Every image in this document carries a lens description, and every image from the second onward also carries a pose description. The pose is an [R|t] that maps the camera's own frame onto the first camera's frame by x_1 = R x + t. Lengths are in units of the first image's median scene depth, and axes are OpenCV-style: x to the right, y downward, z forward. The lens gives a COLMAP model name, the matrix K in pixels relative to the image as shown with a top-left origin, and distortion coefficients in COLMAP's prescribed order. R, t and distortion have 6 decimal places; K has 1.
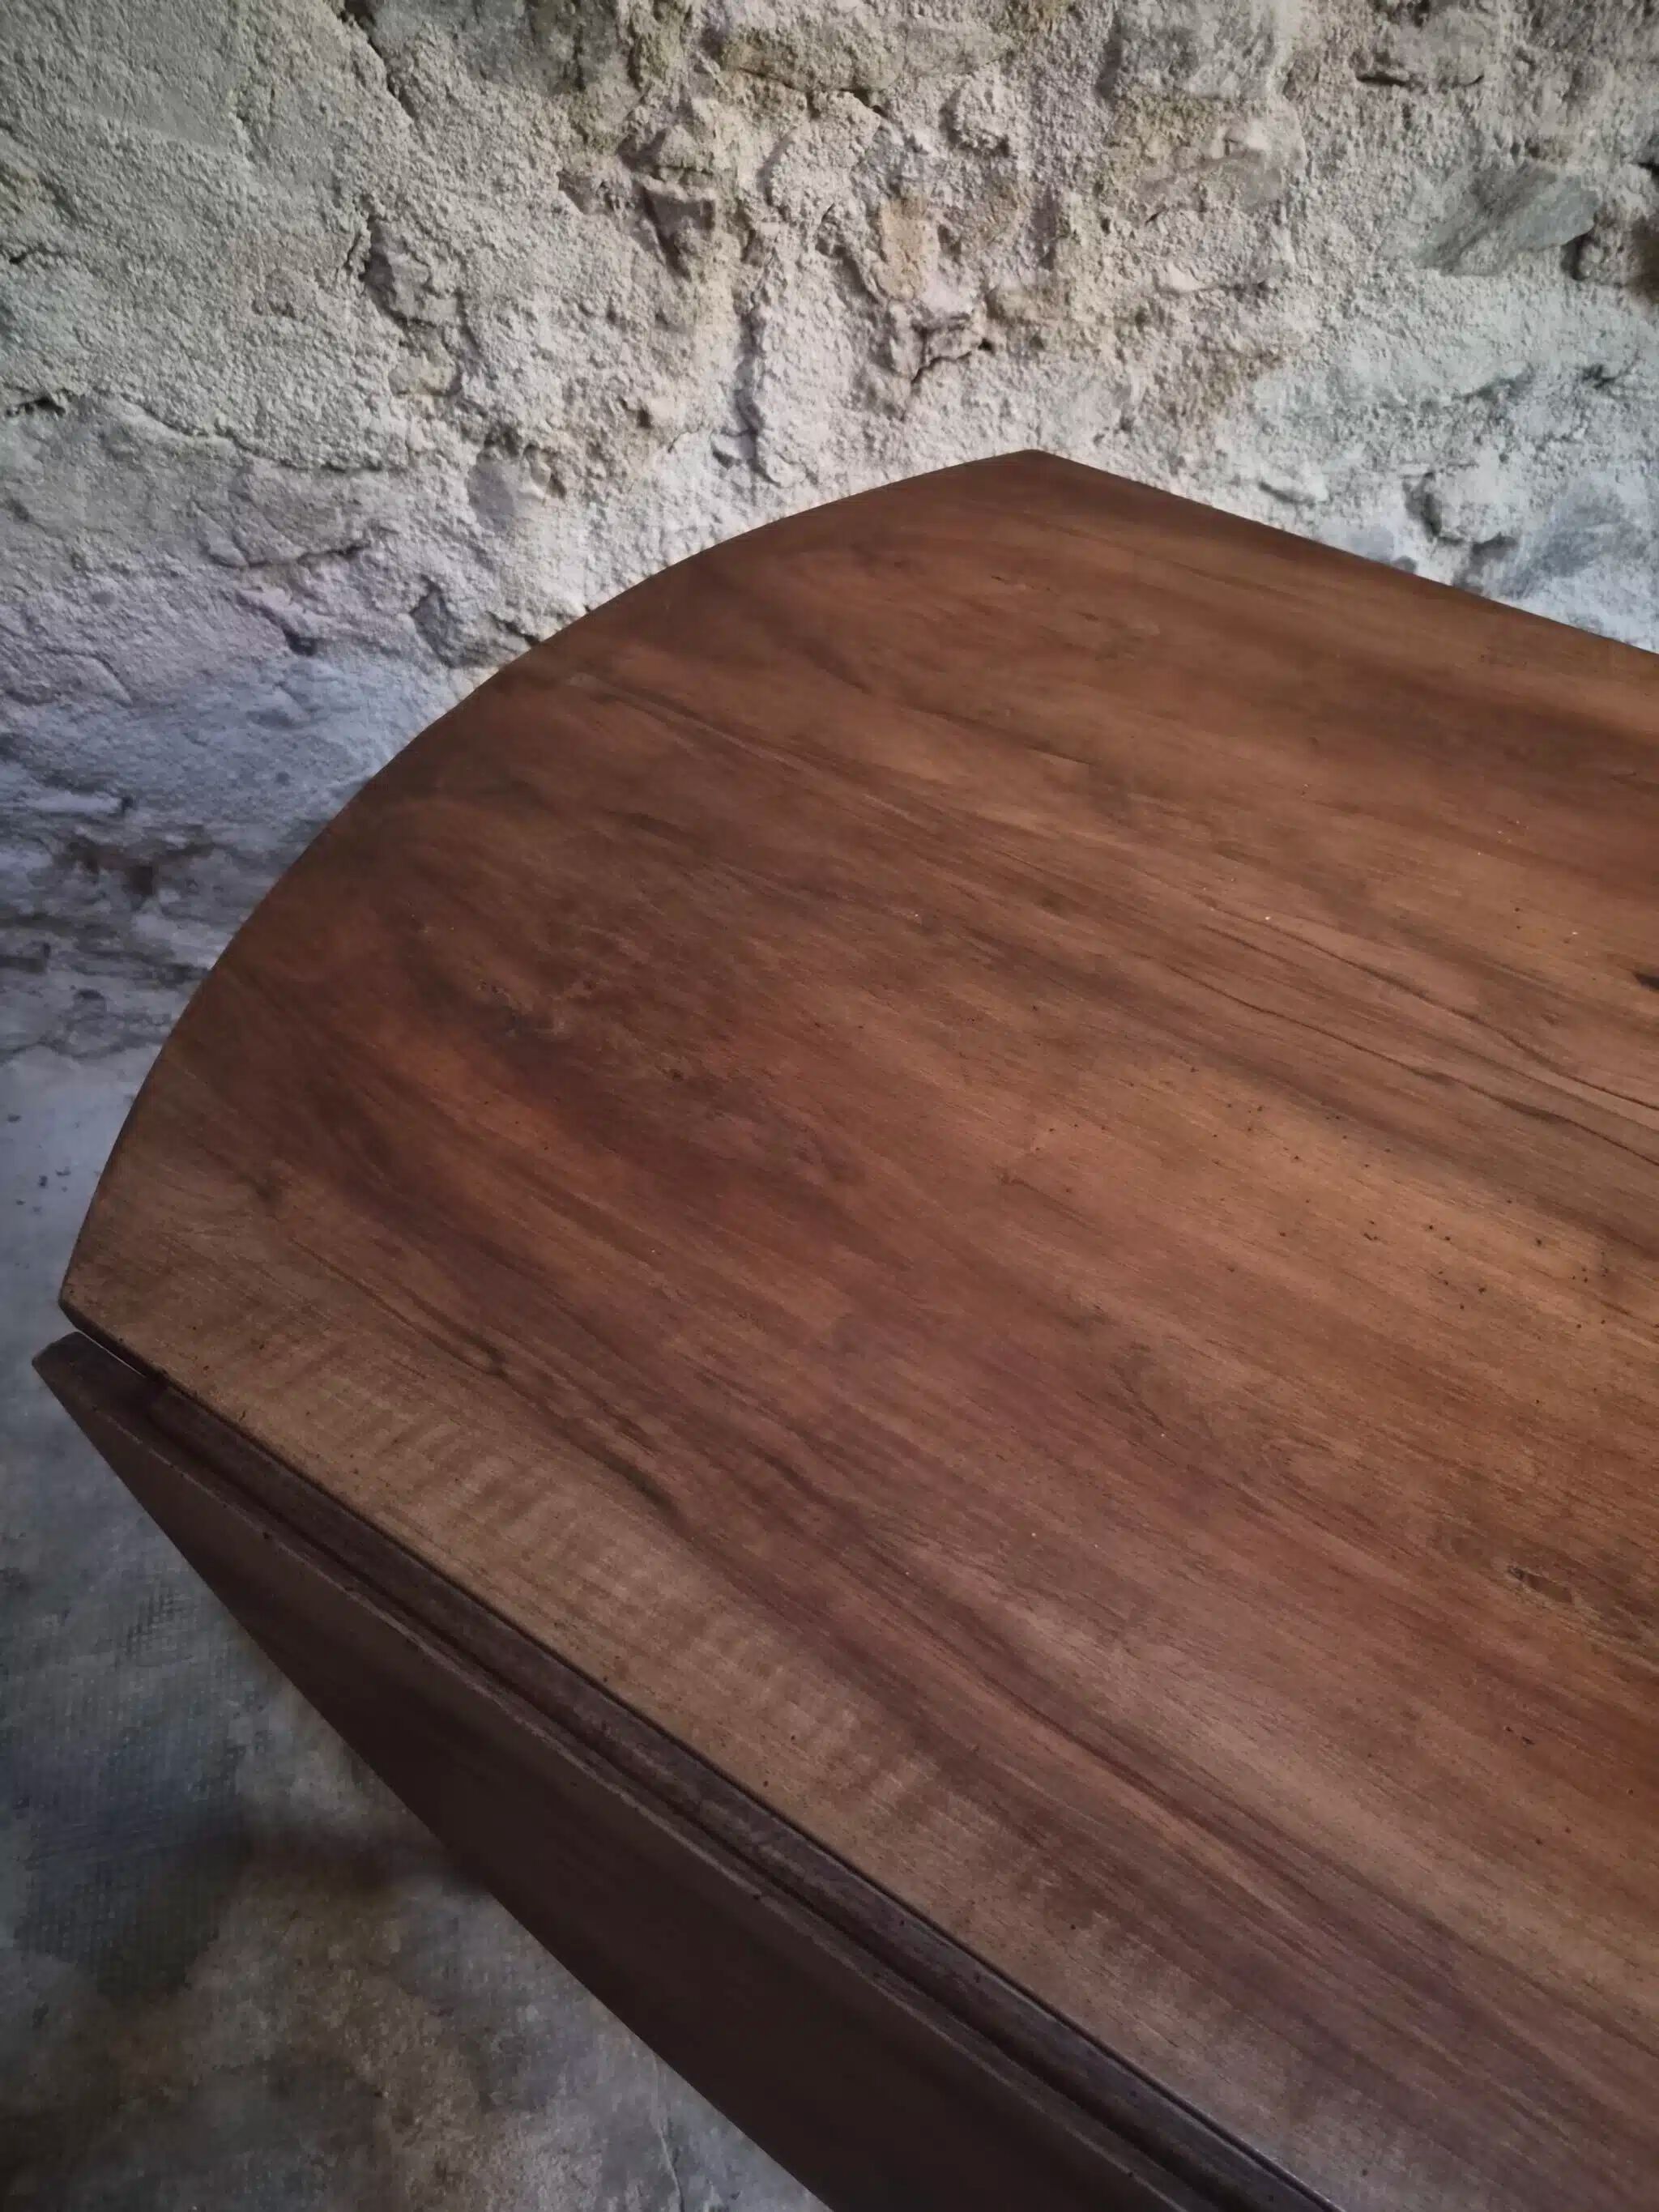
lens RADIAL K [[1488.2, 0, 845.1], [0, 1488.2, 1107.3], [0, 0, 1]] dist [0.063692, -0.049663]
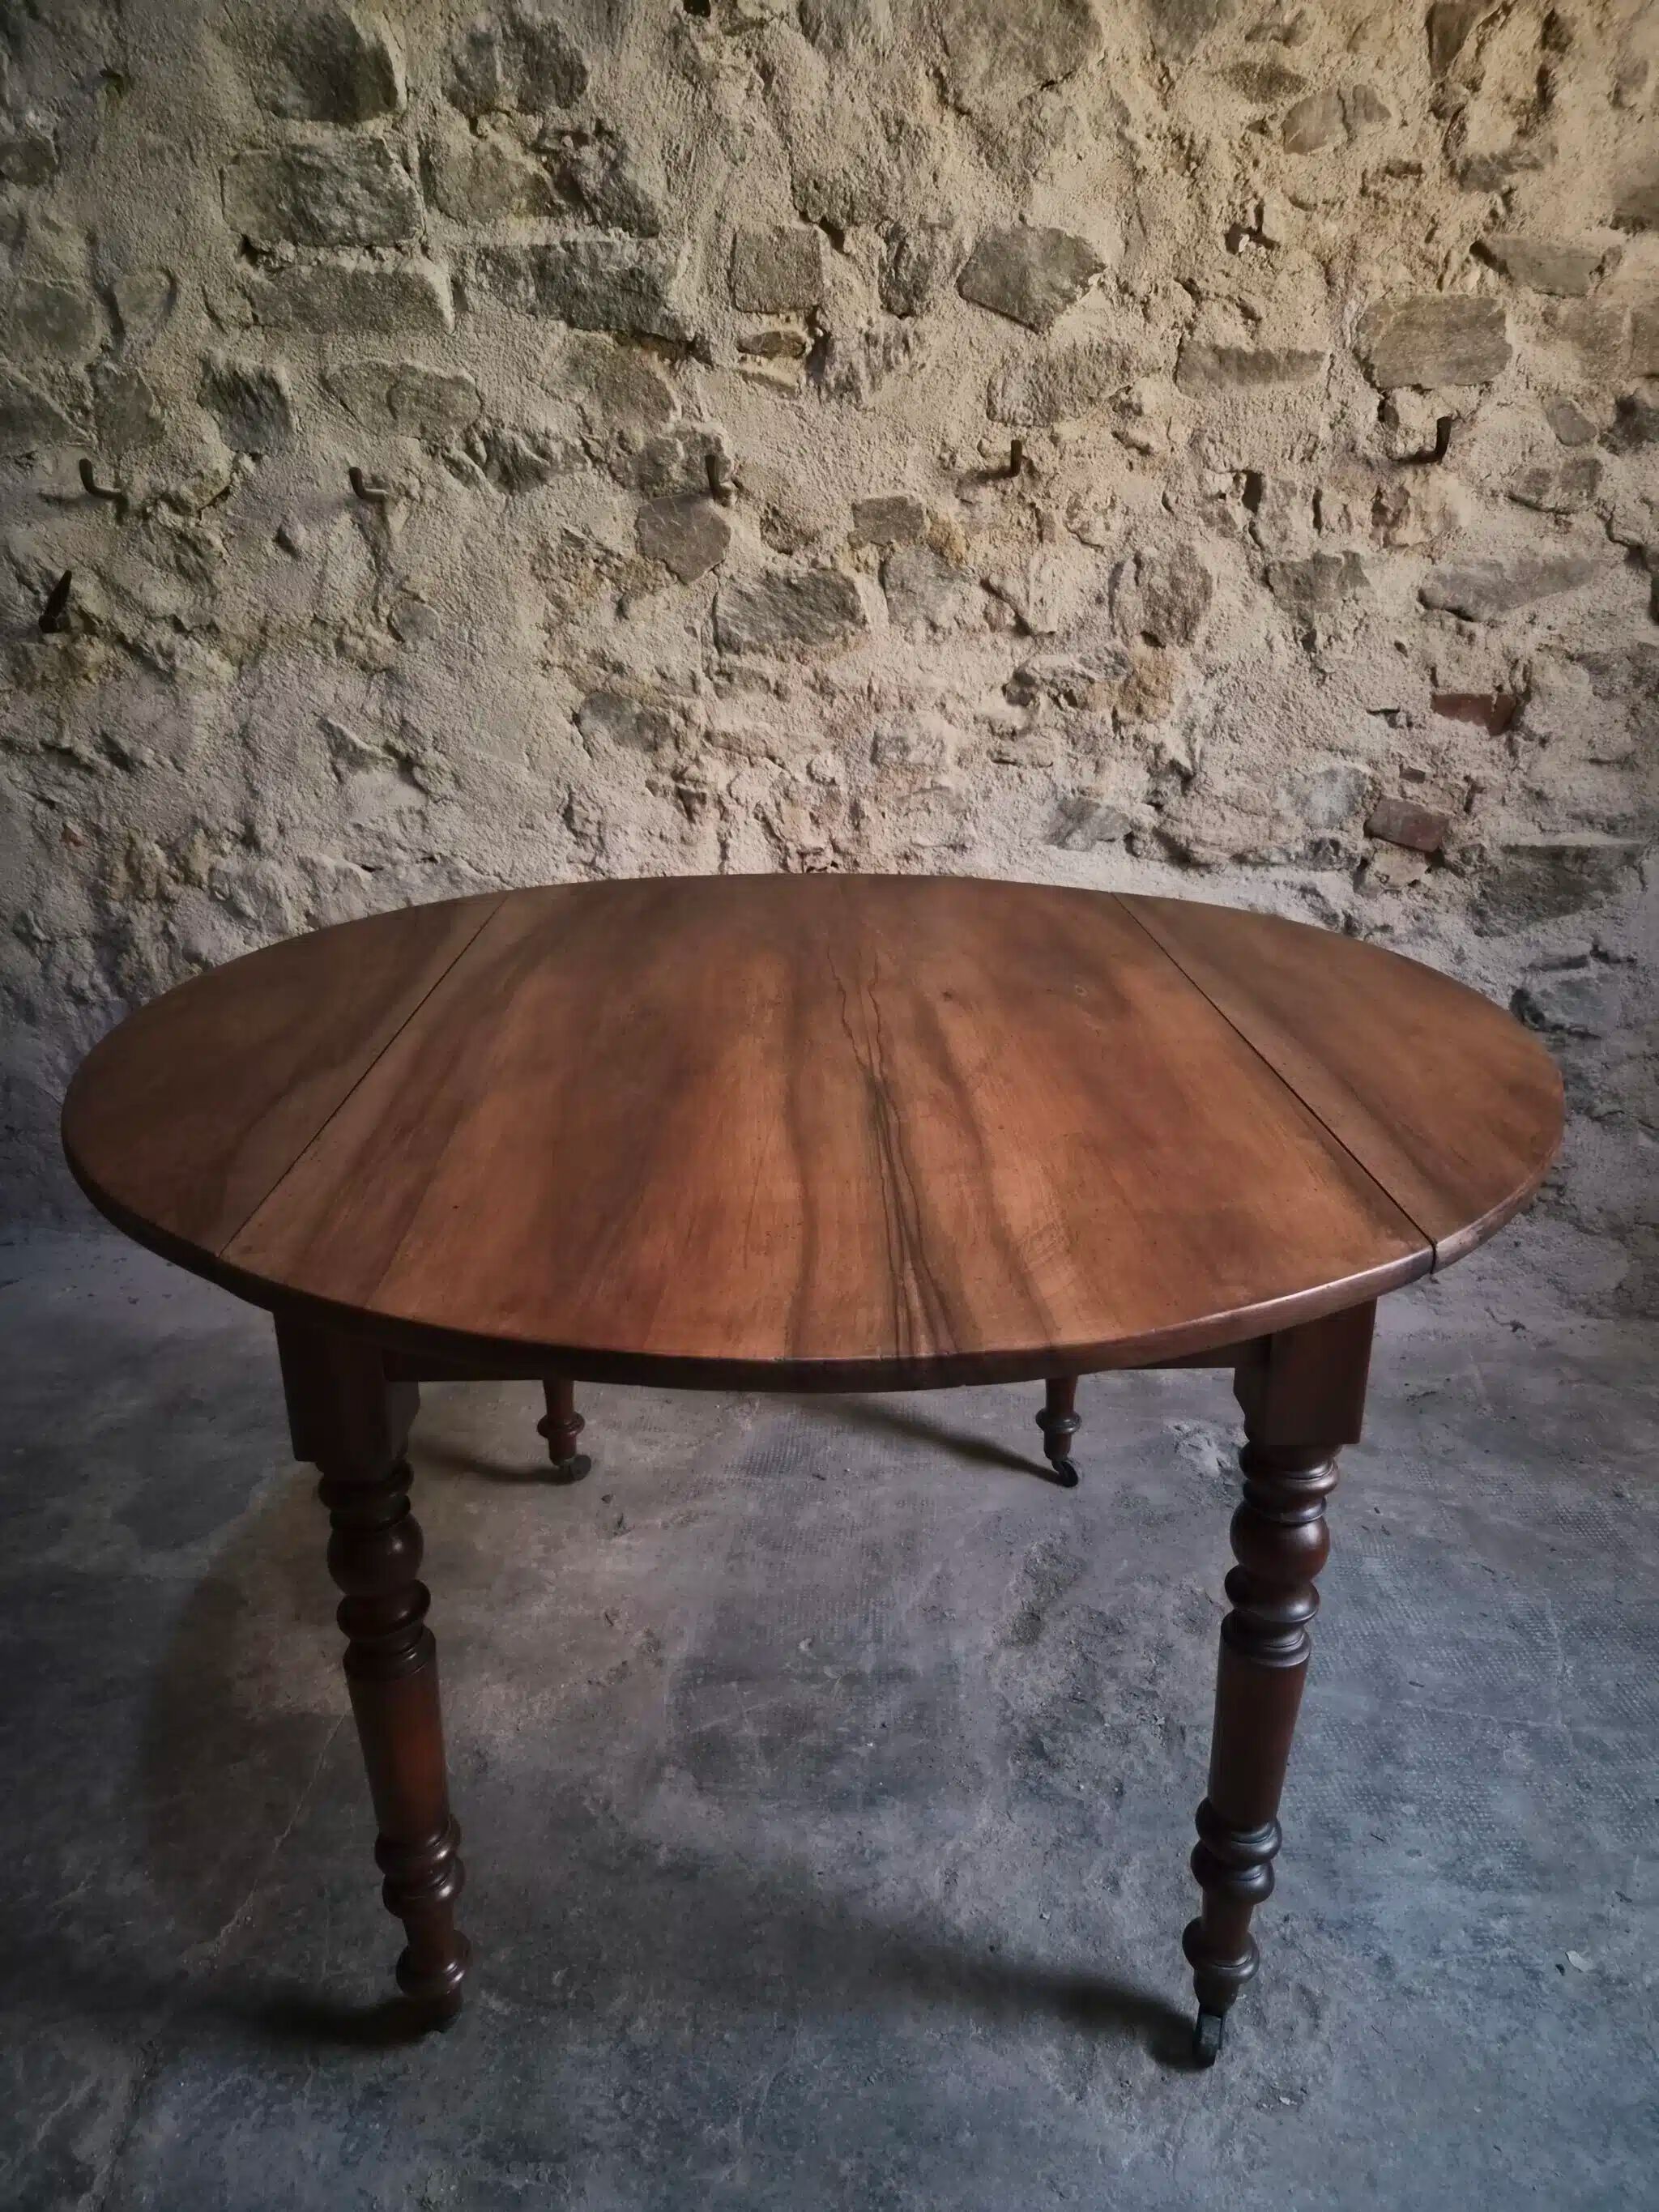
lens RADIAL K [[1488.2, 0, 841.1], [0, 1488.2, 1113.9], [0, 0, 1]] dist [0.063692, -0.049663]
pose [[0.951000, 0.075624, -0.299799, 0.800507], [-0.222842, 0.839807, -0.495041, 0.872063], [0.214336, 0.537592, 0.815509, -0.548019]]
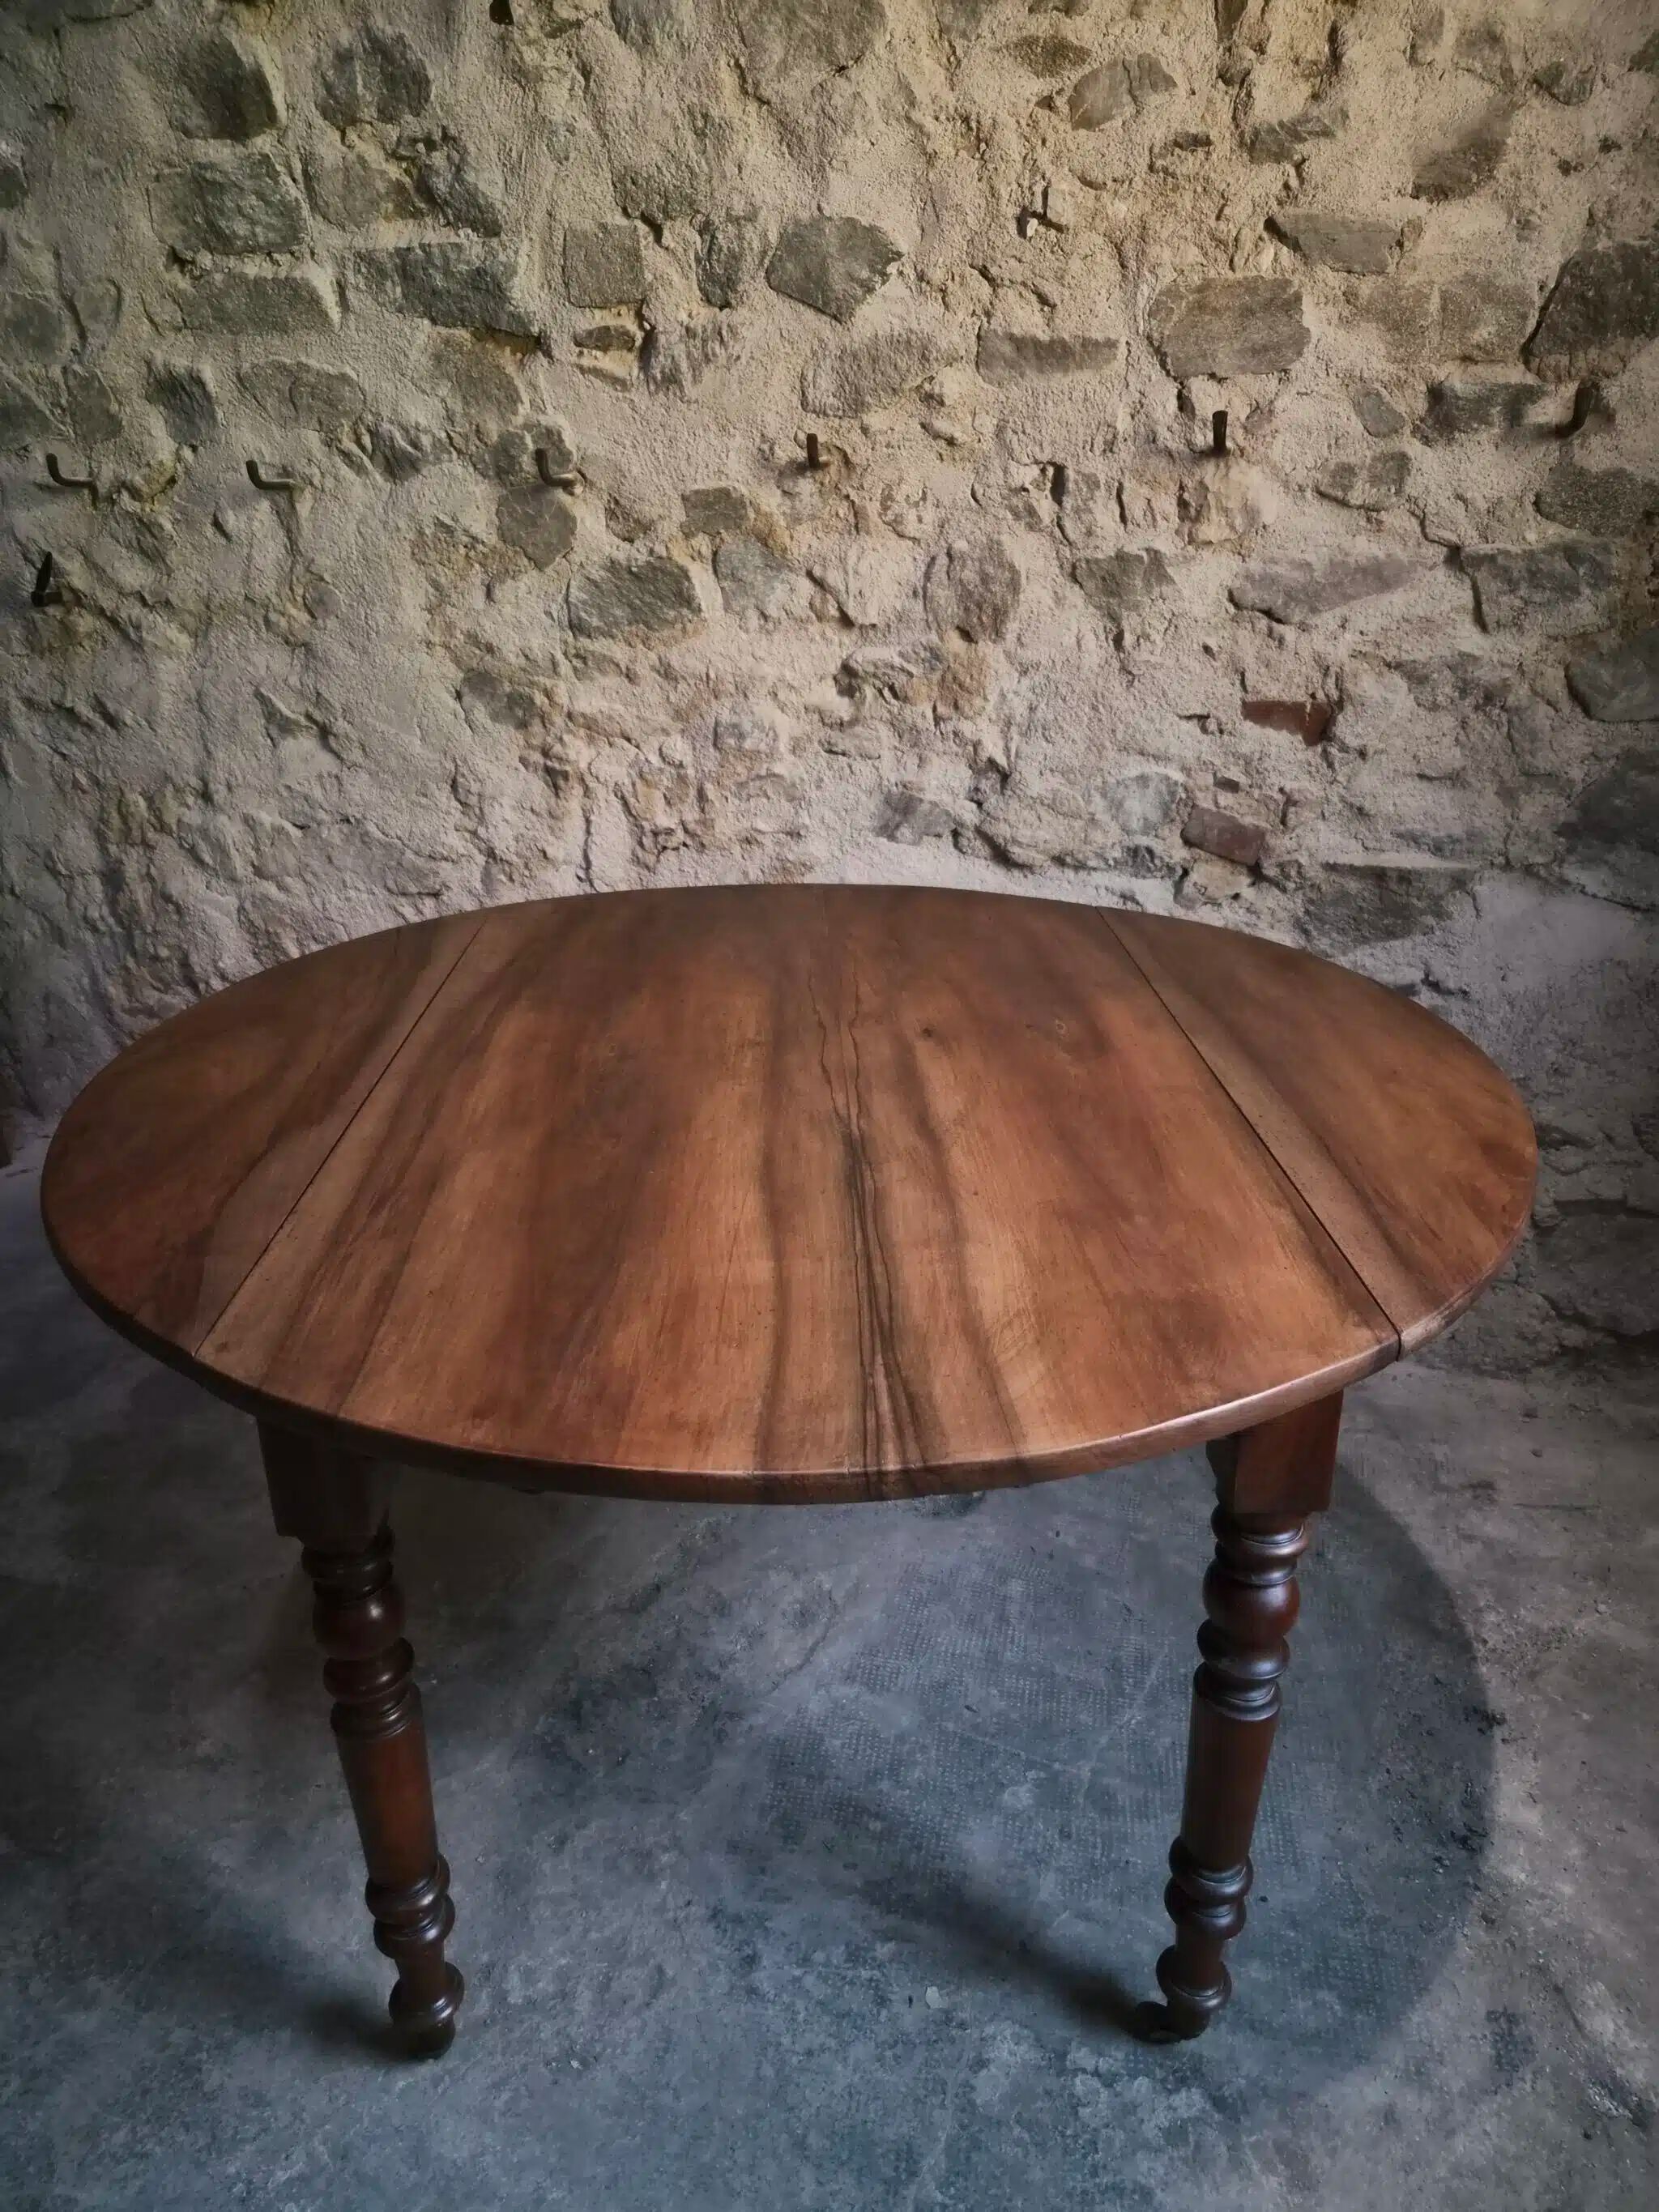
lens RADIAL K [[1488.2, 0, 838.7], [0, 1488.2, 1111.9], [0, 0, 1]] dist [0.063692, -0.049663]
pose [[0.855106, 0.166720, -0.490916, 1.488224], [-0.386504, 0.836105, -0.389286, 0.606252], [0.345555, 0.522621, 0.779396, -0.428162]]
